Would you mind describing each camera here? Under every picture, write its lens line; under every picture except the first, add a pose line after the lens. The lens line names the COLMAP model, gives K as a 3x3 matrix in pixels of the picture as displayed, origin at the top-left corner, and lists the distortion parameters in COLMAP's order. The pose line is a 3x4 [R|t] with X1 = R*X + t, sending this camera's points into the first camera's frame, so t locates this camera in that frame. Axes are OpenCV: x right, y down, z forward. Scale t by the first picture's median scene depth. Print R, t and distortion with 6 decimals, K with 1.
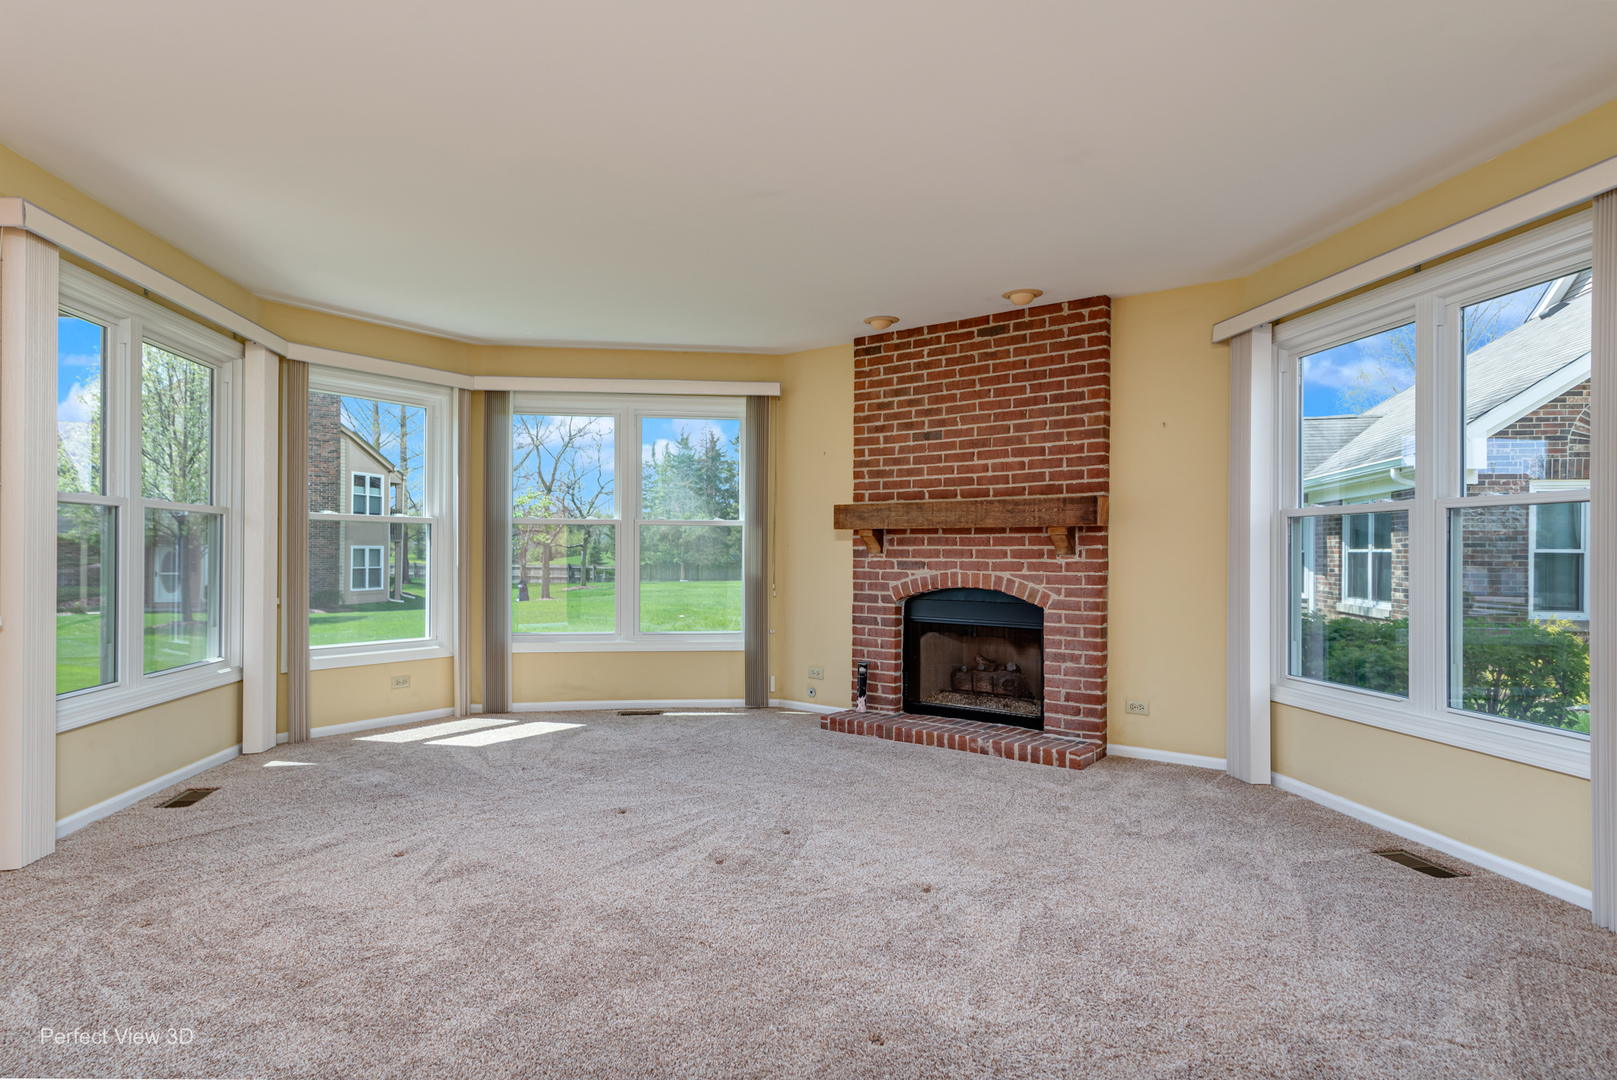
lens RADIAL K [[817.9, 0, 779.6], [0, 817.9, 539.2], [0, 0, 1]] dist [0.036934, -0.020637]
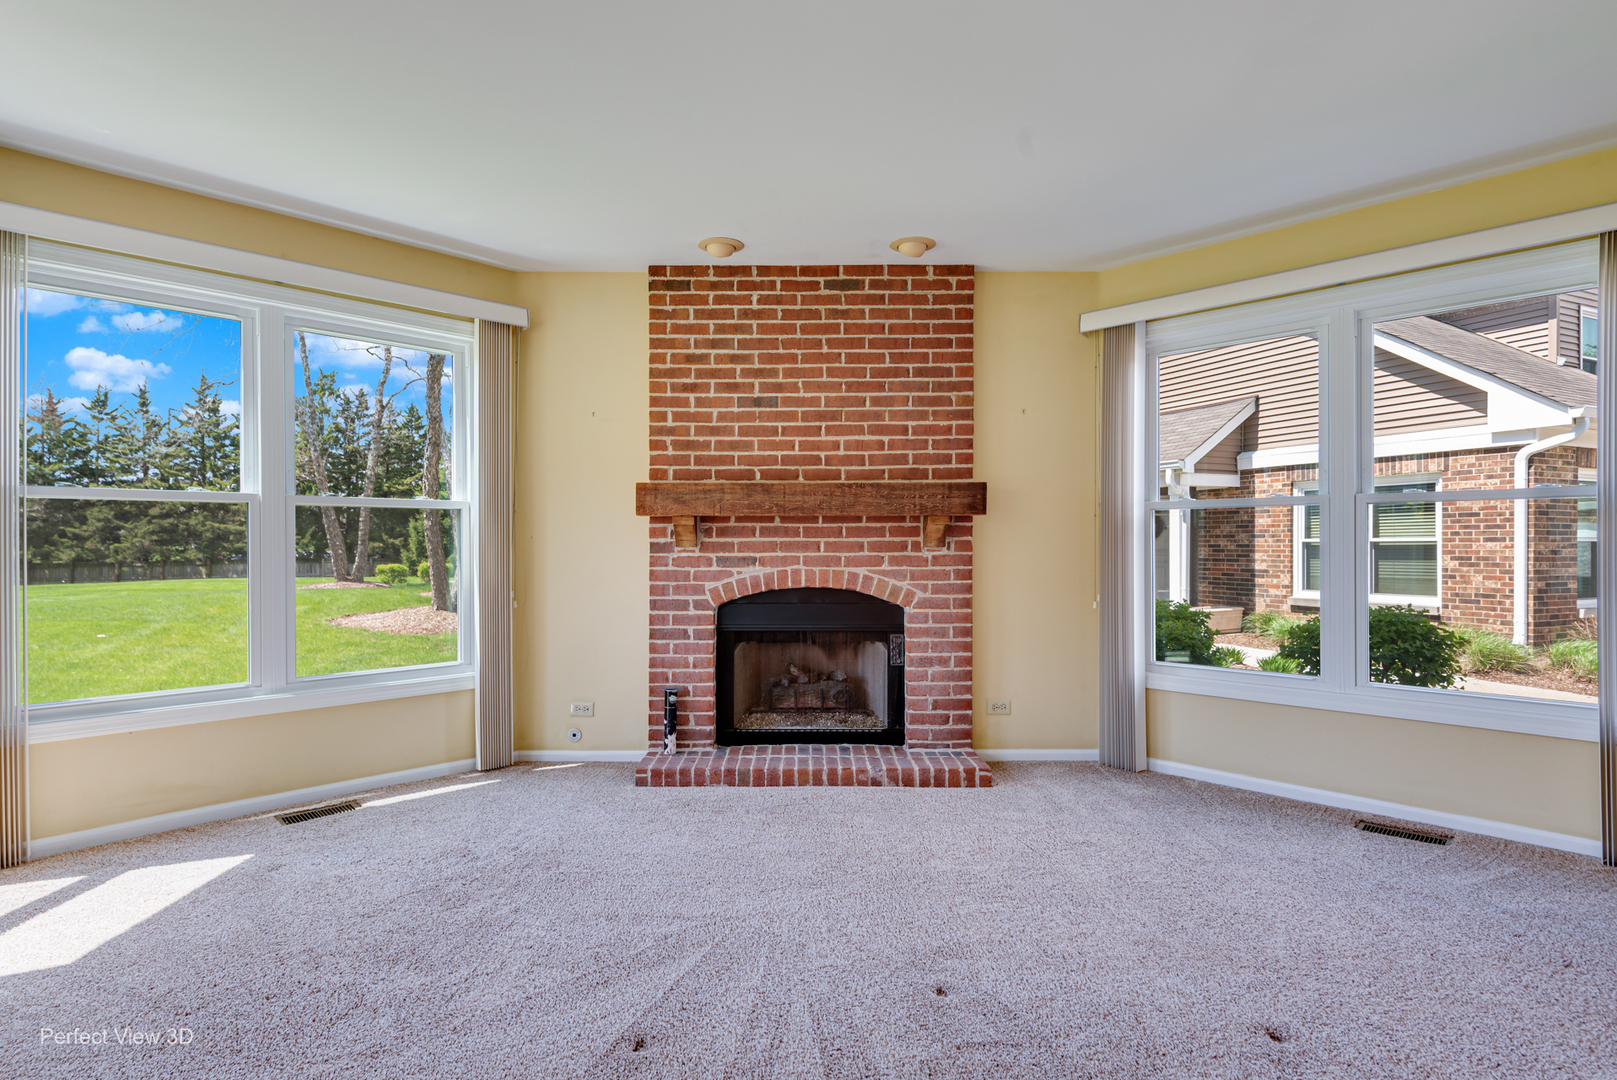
lens RADIAL K [[817.9, 0, 779.6], [0, 817.9, 539.2], [0, 0, 1]] dist [0.036934, -0.020637]
pose [[0.809928, -0.001091, 0.586528, -0.284852], [-0.004350, 0.999960, 0.007867, 0.003499], [-0.586513, -0.008923, 0.809891, 0.337674]]
